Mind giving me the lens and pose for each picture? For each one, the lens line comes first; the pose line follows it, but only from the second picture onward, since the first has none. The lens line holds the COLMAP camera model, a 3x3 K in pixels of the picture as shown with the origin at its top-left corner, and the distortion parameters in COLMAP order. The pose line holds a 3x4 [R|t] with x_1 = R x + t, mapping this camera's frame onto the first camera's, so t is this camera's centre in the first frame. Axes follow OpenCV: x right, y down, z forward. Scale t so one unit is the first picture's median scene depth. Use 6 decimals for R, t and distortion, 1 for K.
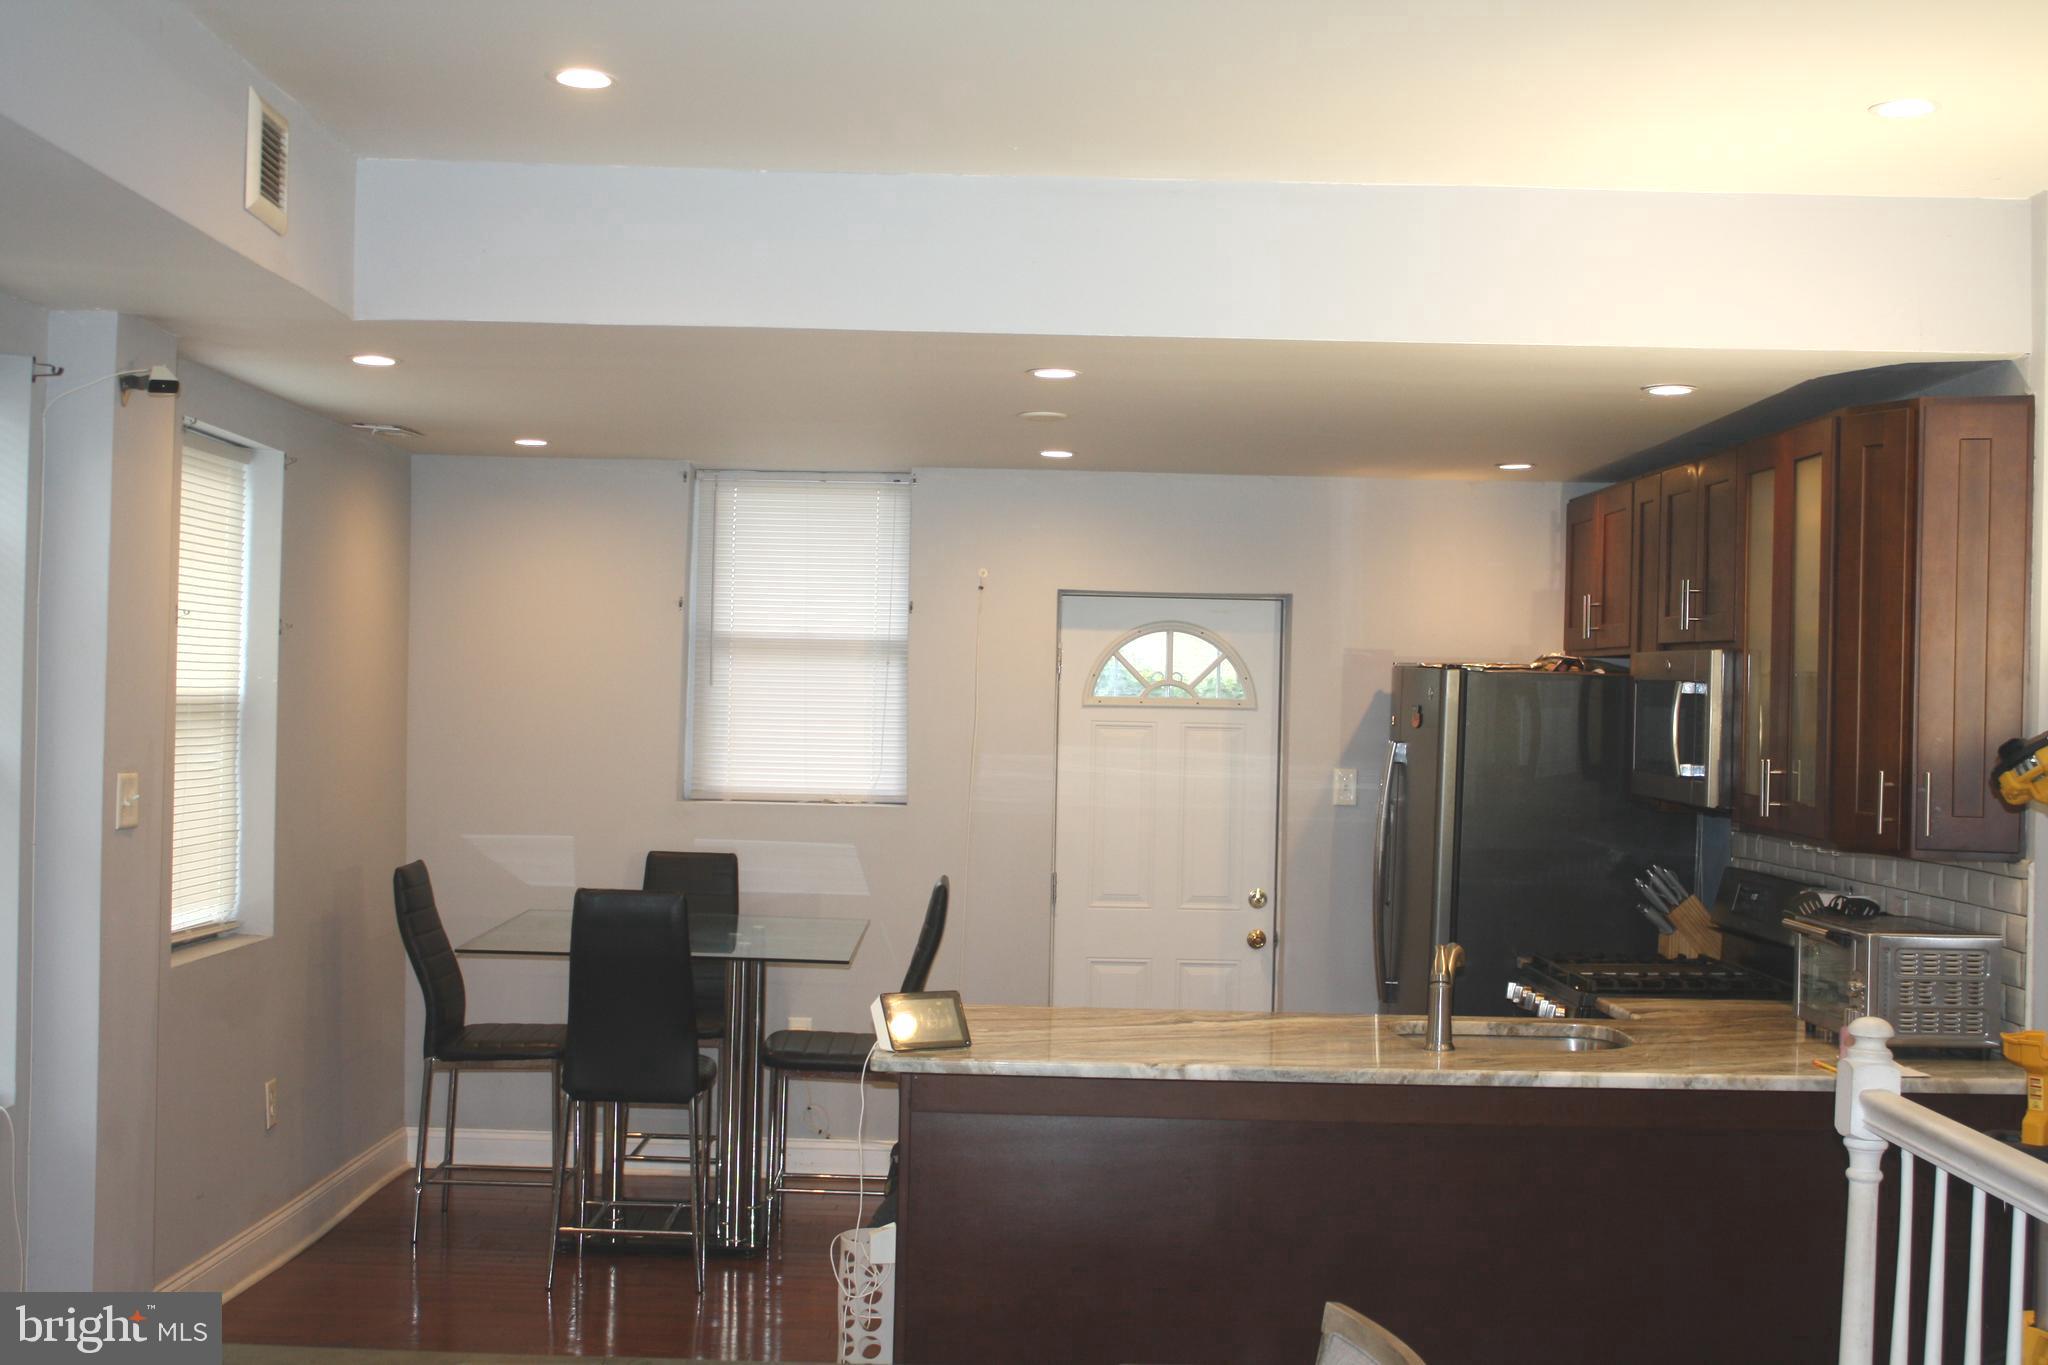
lens RADIAL K [[2445.9, 0, 1030.3], [0, 2445.9, 692.6], [0, 0, 1]] dist [-0.095497, 0.136705]
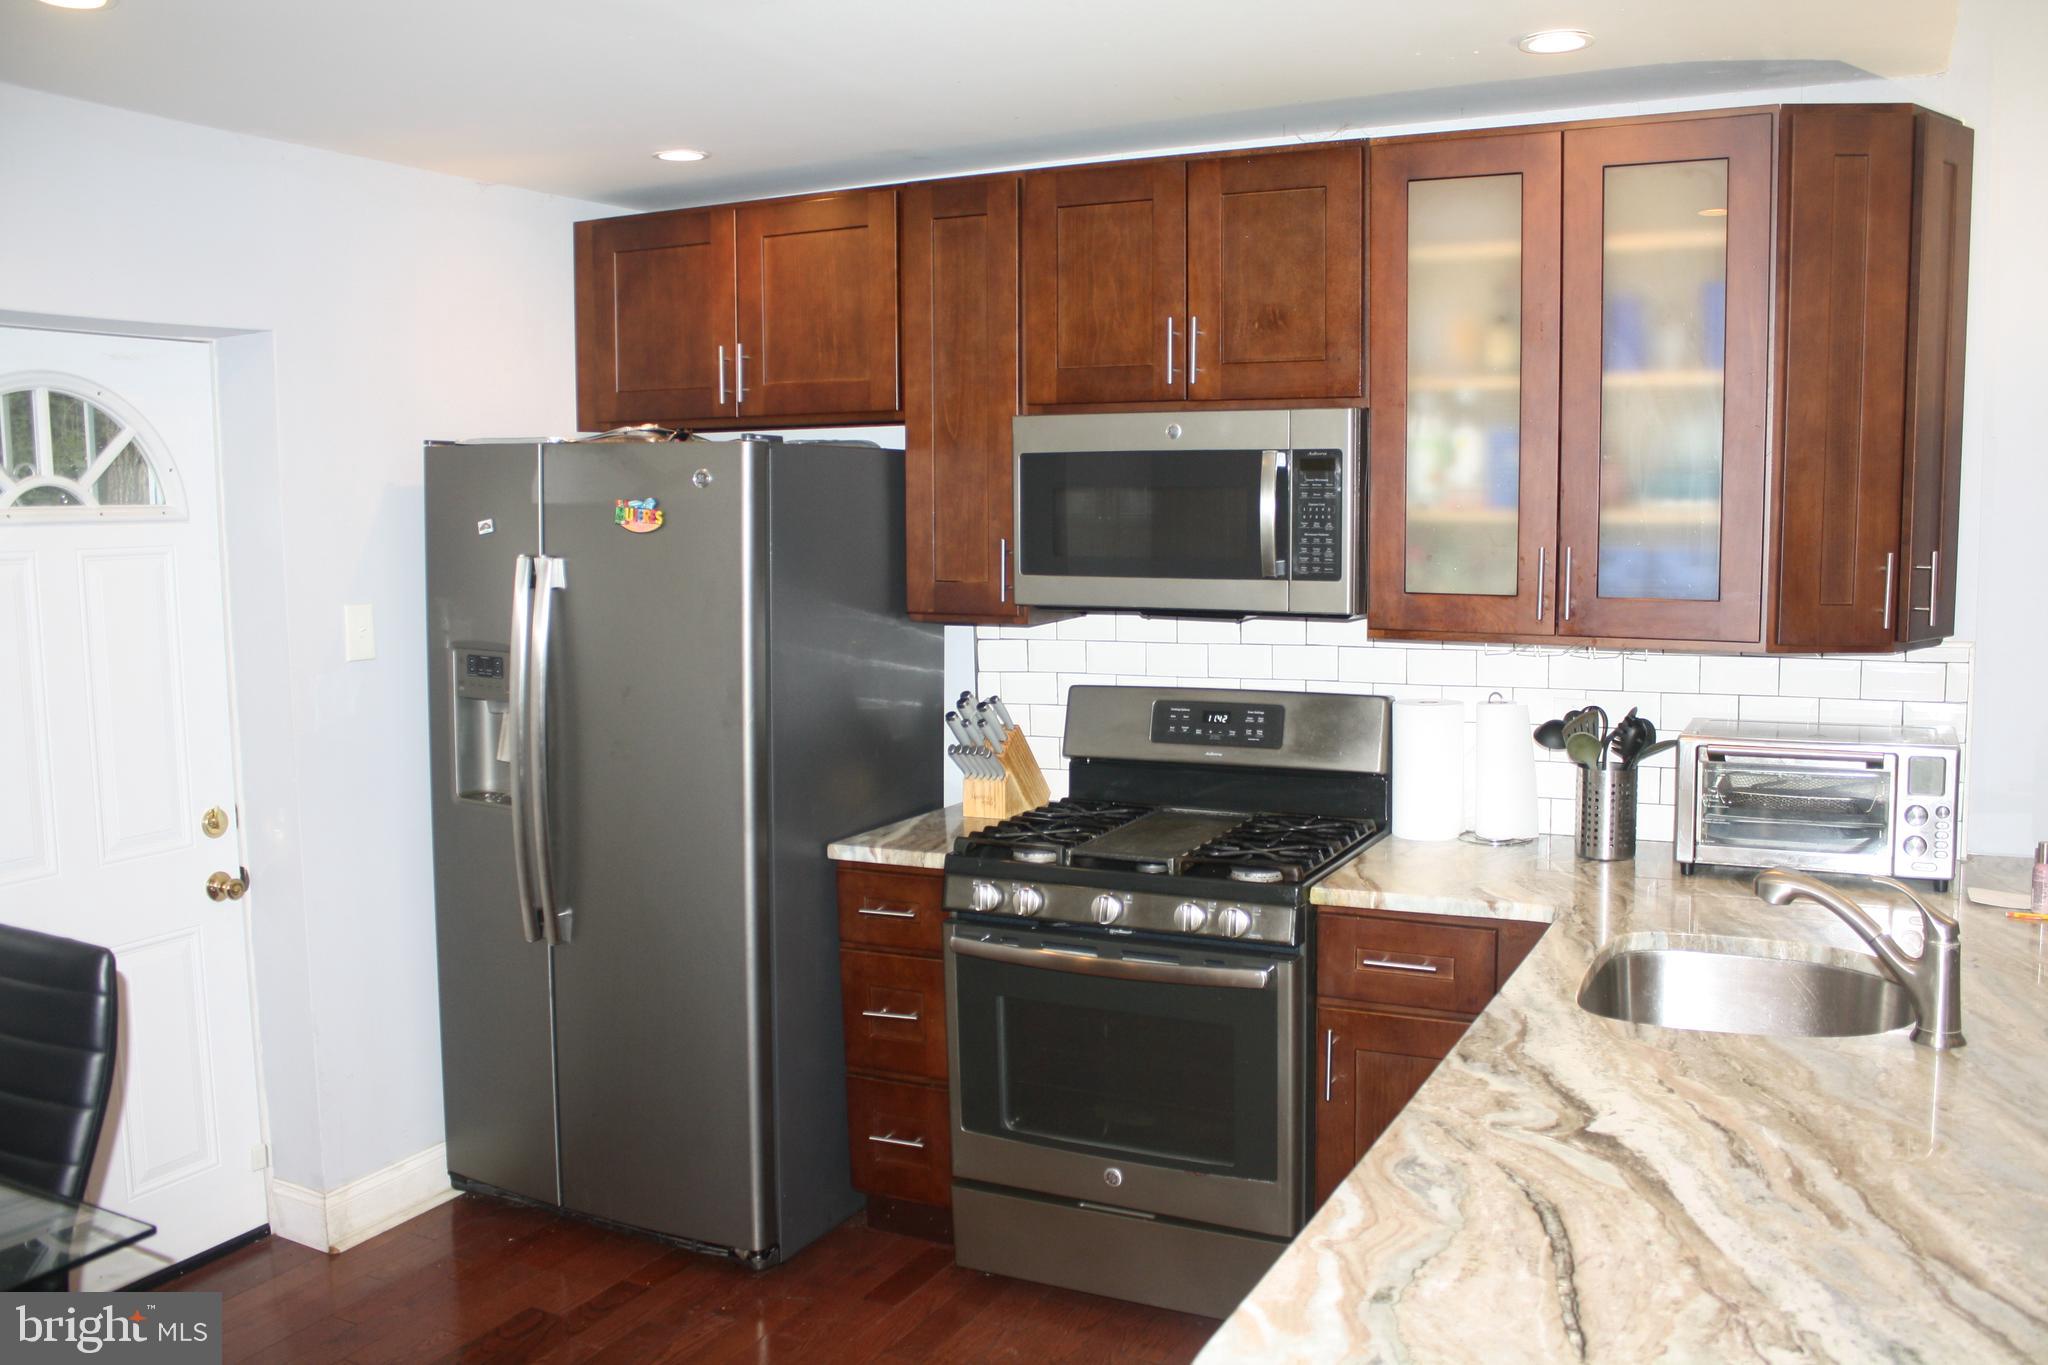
lens RADIAL K [[1707.6, 0, 1036.7], [0, 1707.6, 654.7], [0, 0, 1]] dist [-0.161761, 0.139662]
pose [[0.460137, -0.108368, 0.881210, -0.225092], [0.021087, 0.993577, 0.111176, -0.001630], [-0.887597, -0.032574, 0.459467, 0.776935]]
